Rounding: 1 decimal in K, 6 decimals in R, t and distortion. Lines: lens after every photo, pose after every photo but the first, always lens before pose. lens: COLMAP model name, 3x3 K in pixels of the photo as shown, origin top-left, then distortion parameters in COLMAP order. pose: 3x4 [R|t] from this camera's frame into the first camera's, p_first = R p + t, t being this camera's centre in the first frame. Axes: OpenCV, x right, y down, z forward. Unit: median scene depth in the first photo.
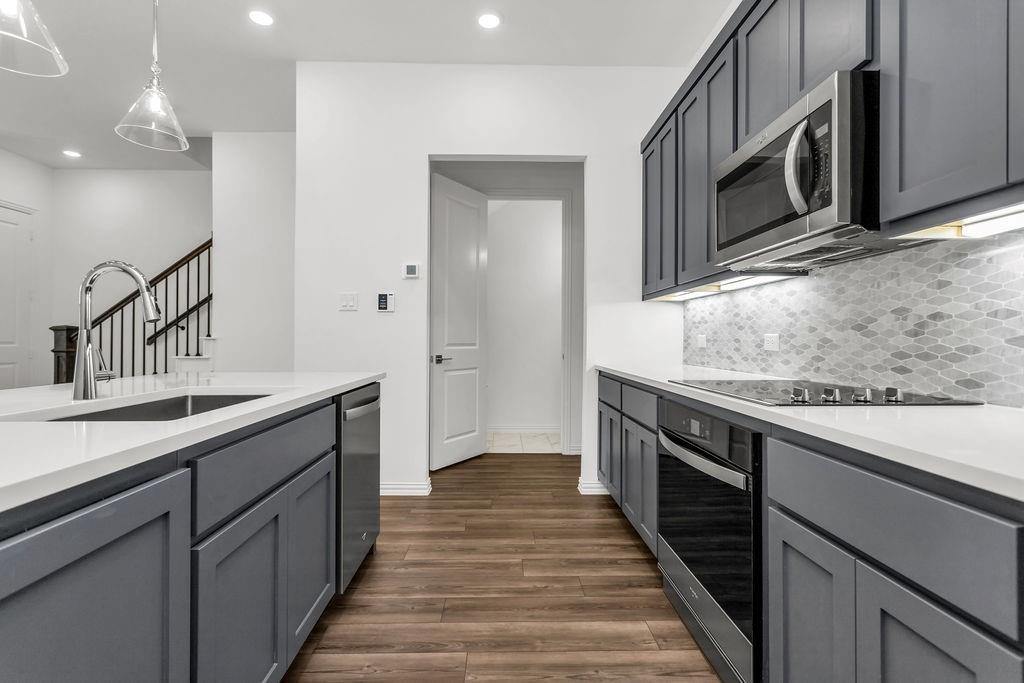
lens RADIAL K [[490.6, 0, 507.6], [0, 490.6, 338.8], [0, 0, 1]] dist [-0.001254, 0.002437]
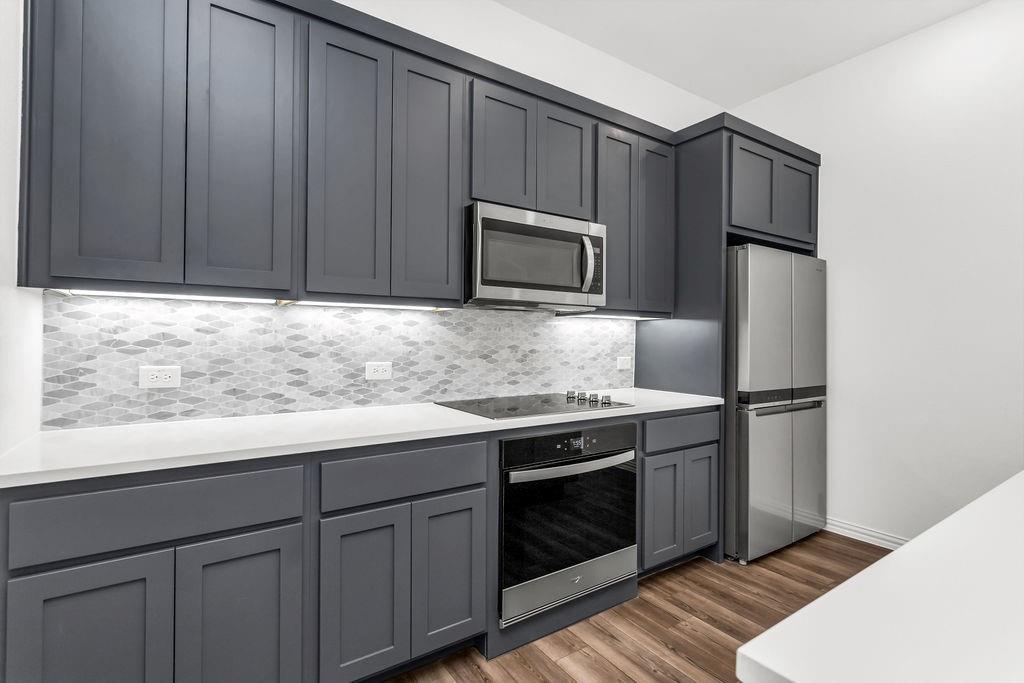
lens RADIAL K [[490.6, 0, 511.0], [0, 490.6, 334.9], [0, 0, 1]] dist [-0.001254, 0.002437]
pose [[-0.545634, 0.001921, 0.838021, -0.511218], [-0.009720, 0.999916, -0.008621, -0.072619], [-0.837967, -0.012849, -0.545569, 1.657867]]
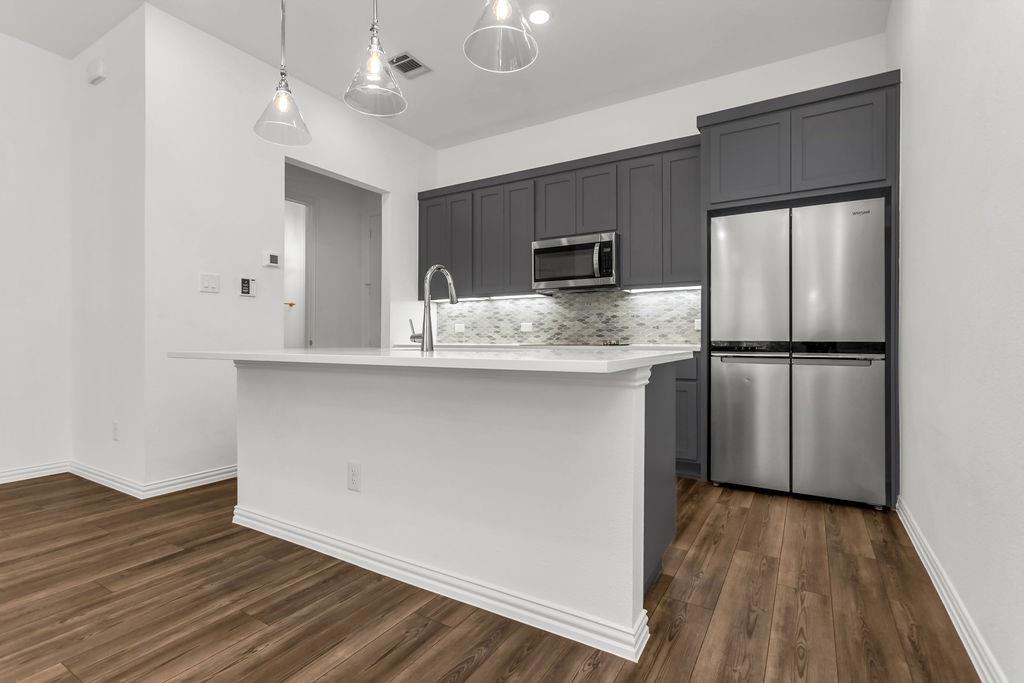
lens RADIAL K [[490.6, 0, 513.4], [0, 490.6, 341.8], [0, 0, 1]] dist [-0.001254, 0.002437]
pose [[0.535747, -0.009641, 0.844324, -1.522356], [0.002011, 0.999947, 0.010142, 0.058657], [-0.844376, -0.003736, 0.535737, -0.048035]]
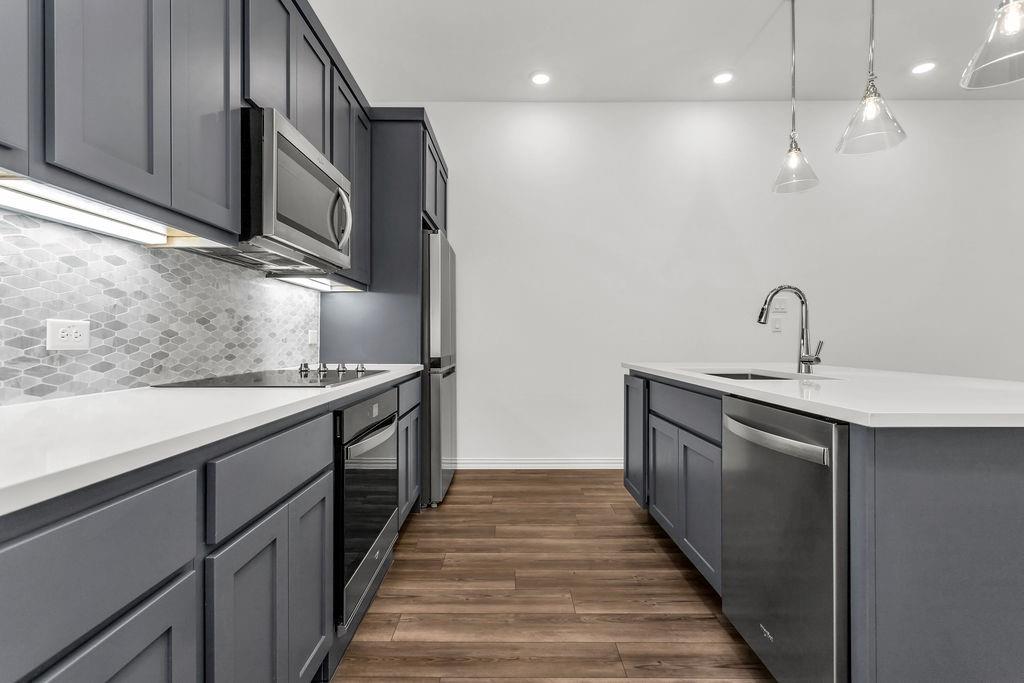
lens RADIAL K [[490.6, 0, 511.5], [0, 490.6, 340.6], [0, 0, 1]] dist [-0.001254, 0.002437]
pose [[-0.999875, -0.002865, 0.015525, 0.044355], [-0.002840, 0.999995, 0.001630, 0.014000], [-0.015529, 0.001586, -0.999878, 1.955808]]
